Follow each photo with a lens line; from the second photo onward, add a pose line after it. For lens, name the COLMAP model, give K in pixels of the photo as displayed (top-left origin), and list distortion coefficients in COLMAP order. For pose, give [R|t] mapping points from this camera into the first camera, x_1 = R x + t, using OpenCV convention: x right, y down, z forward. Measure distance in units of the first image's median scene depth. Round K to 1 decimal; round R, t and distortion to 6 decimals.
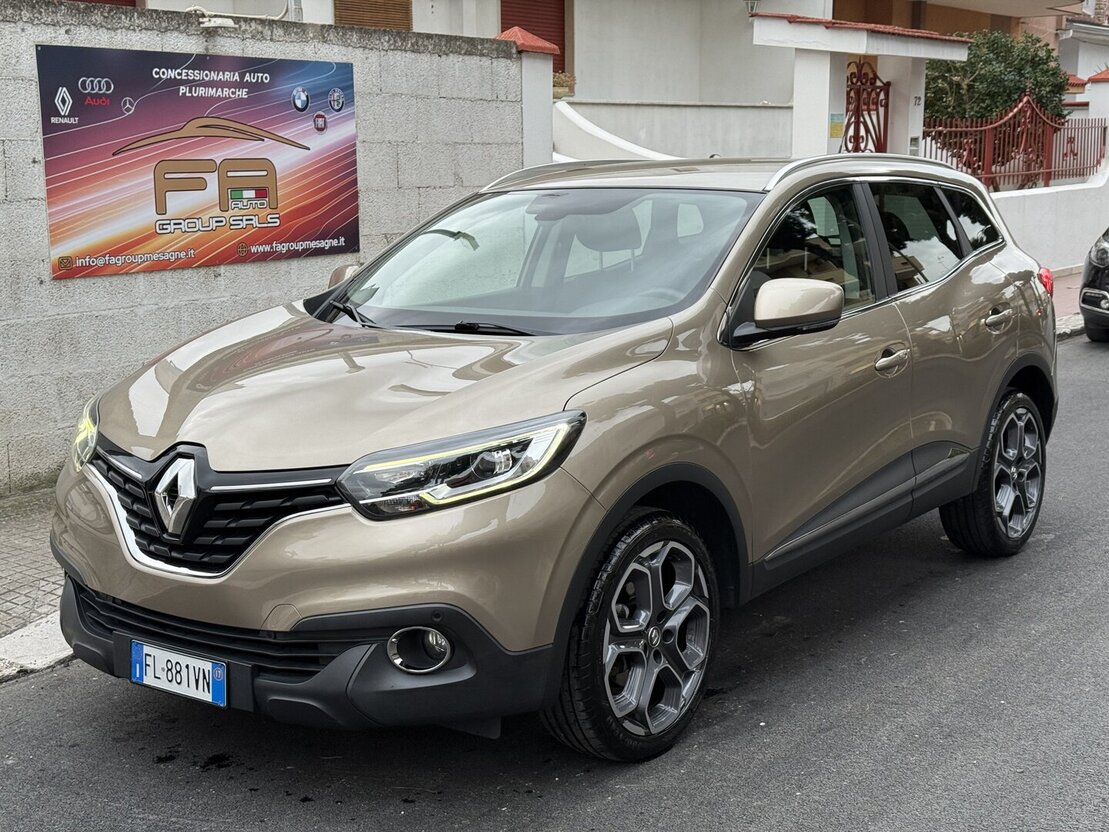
lens RADIAL K [[1548.2, 0, 550.8], [0, 1548.2, 415.6], [0, 0, 1]] dist [0.216381, -0.500892]
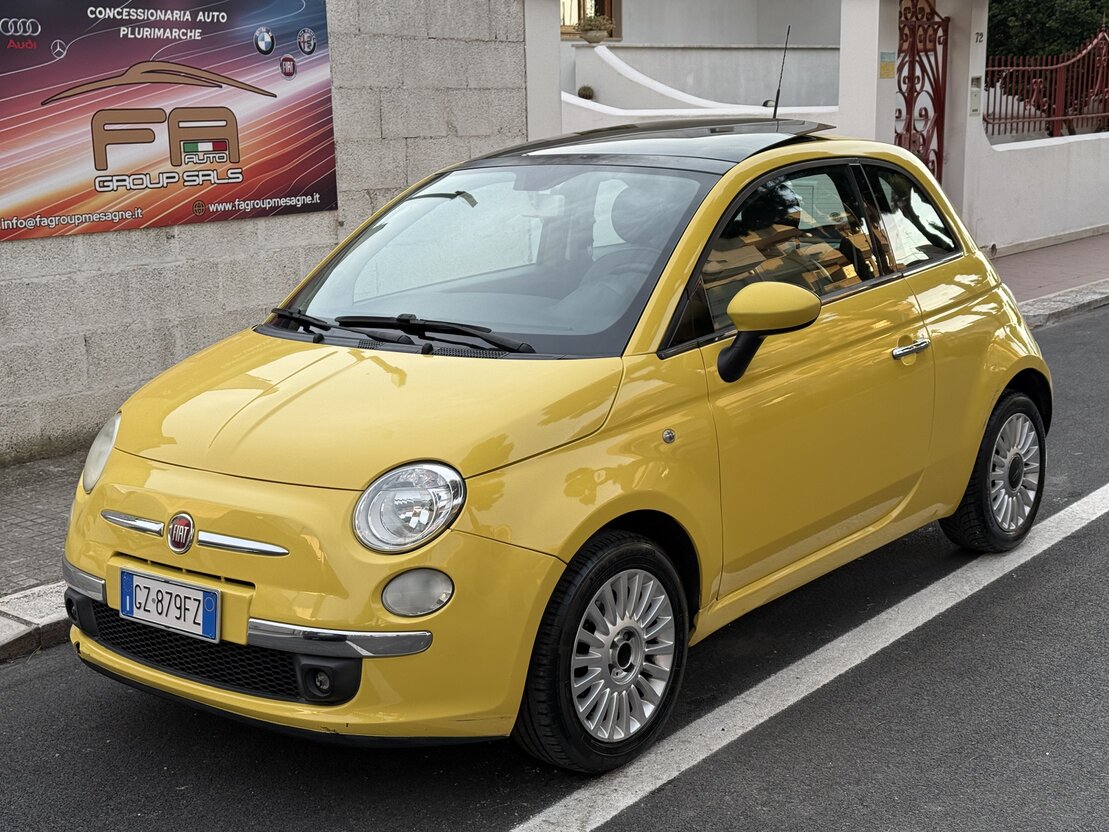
lens RADIAL K [[1528.1, 0, 554.6], [0, 1528.1, 418.1], [0, 0, 1]] dist [0.239301, -0.594875]
pose [[0.998492, -0.003240, -0.054793, 0.057867], [0.005023, 0.999461, 0.032429, -0.012544], [0.054658, -0.032656, 0.997971, 0.108565]]
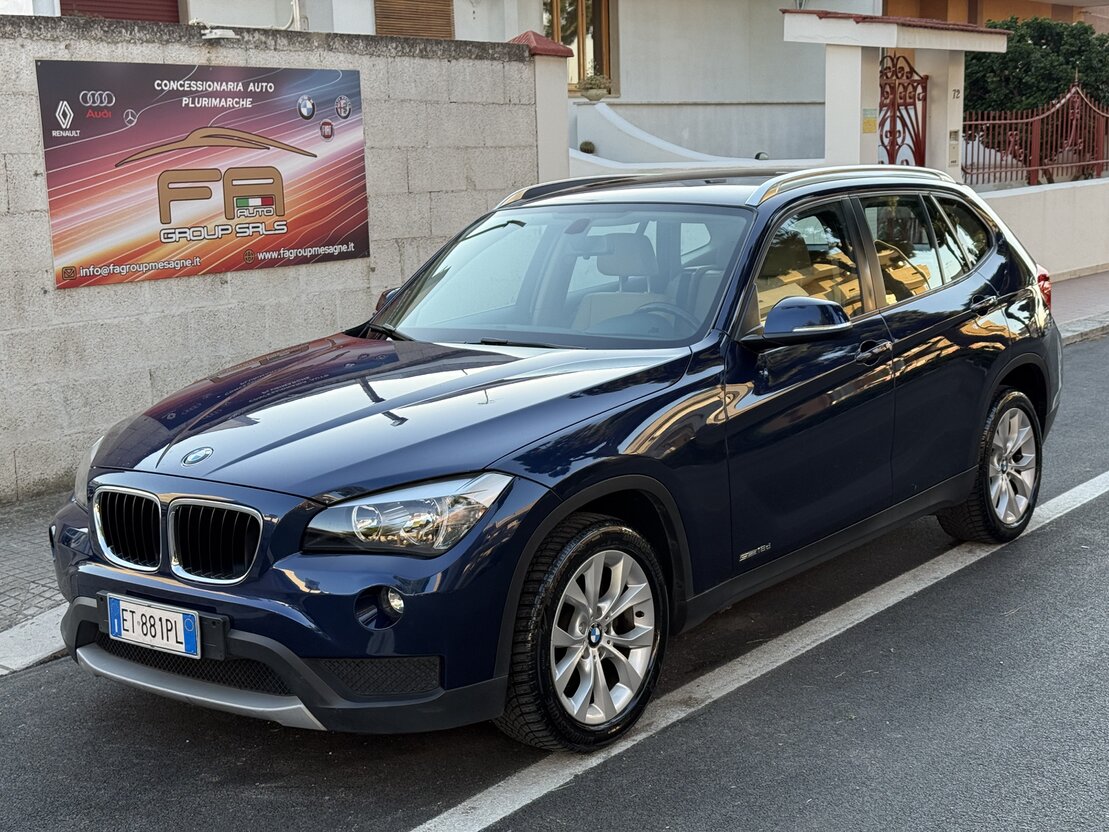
lens RADIAL K [[1549.8, 0, 555.7], [0, 1549.8, 415.6], [0, 0, 1]] dist [0.214741, -0.495979]
pose [[0.998573, -0.013552, -0.051657, 0.052613], [0.013440, 0.999907, -0.002523, 0.002280], [0.051686, 0.001825, 0.998662, -0.004406]]
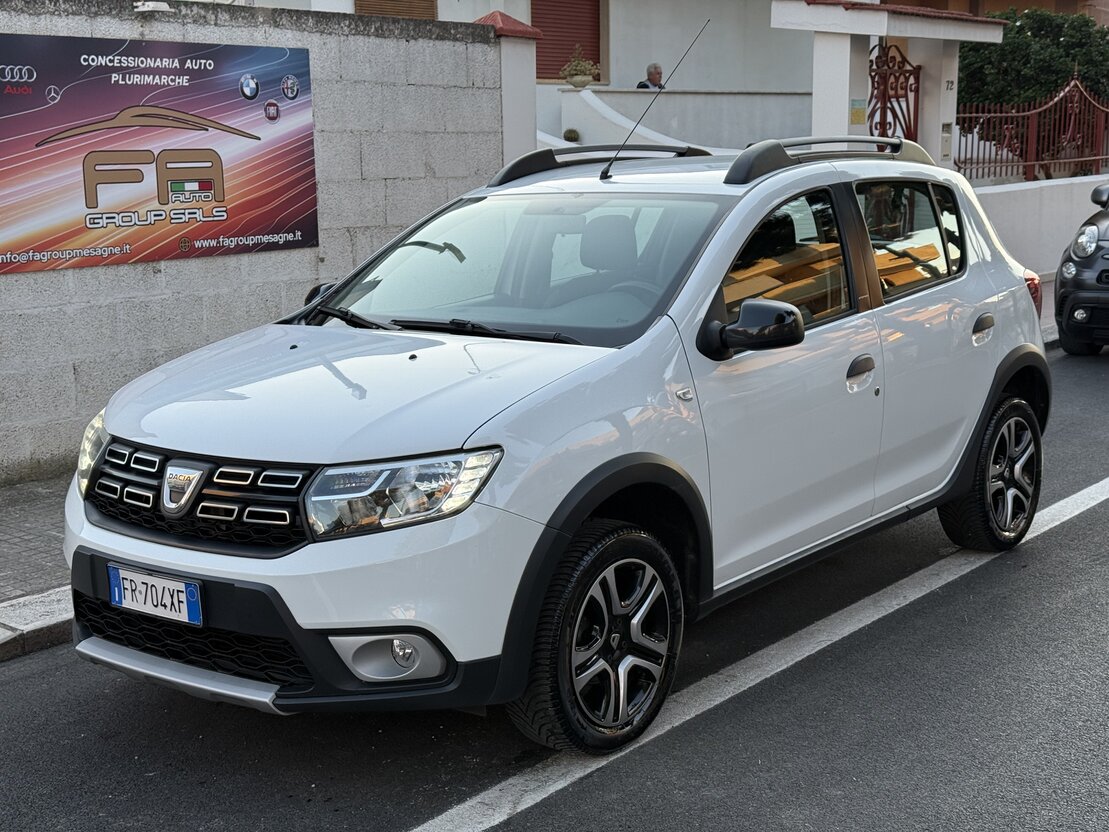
lens RADIAL K [[1542.1, 0, 557.2], [0, 1542.1, 416.9], [0, 0, 1]] dist [0.226999, -0.555018]
pose [[0.998536, 0.001353, -0.054077, 0.081672], [-0.001043, 0.999983, 0.005767, -0.006593], [0.054084, -0.005703, 0.998520, 0.058023]]
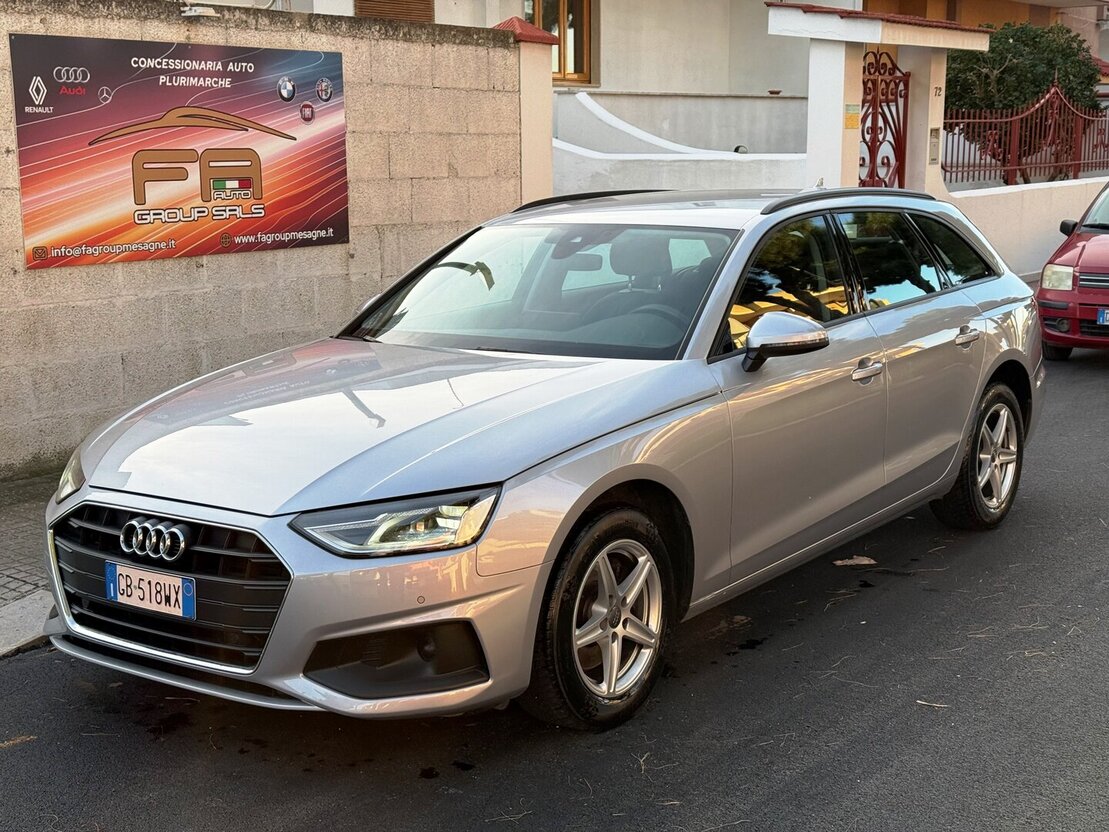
lens RADIAL K [[1538.1, 0, 558.0], [0, 1538.1, 413.3], [0, 0, 1]] dist [0.223382, -0.531762]
pose [[0.999537, 0.005671, -0.029893, 0.043956], [-0.005545, 0.999975, 0.004303, -0.001637], [0.029917, -0.004135, 0.999544, 0.017668]]
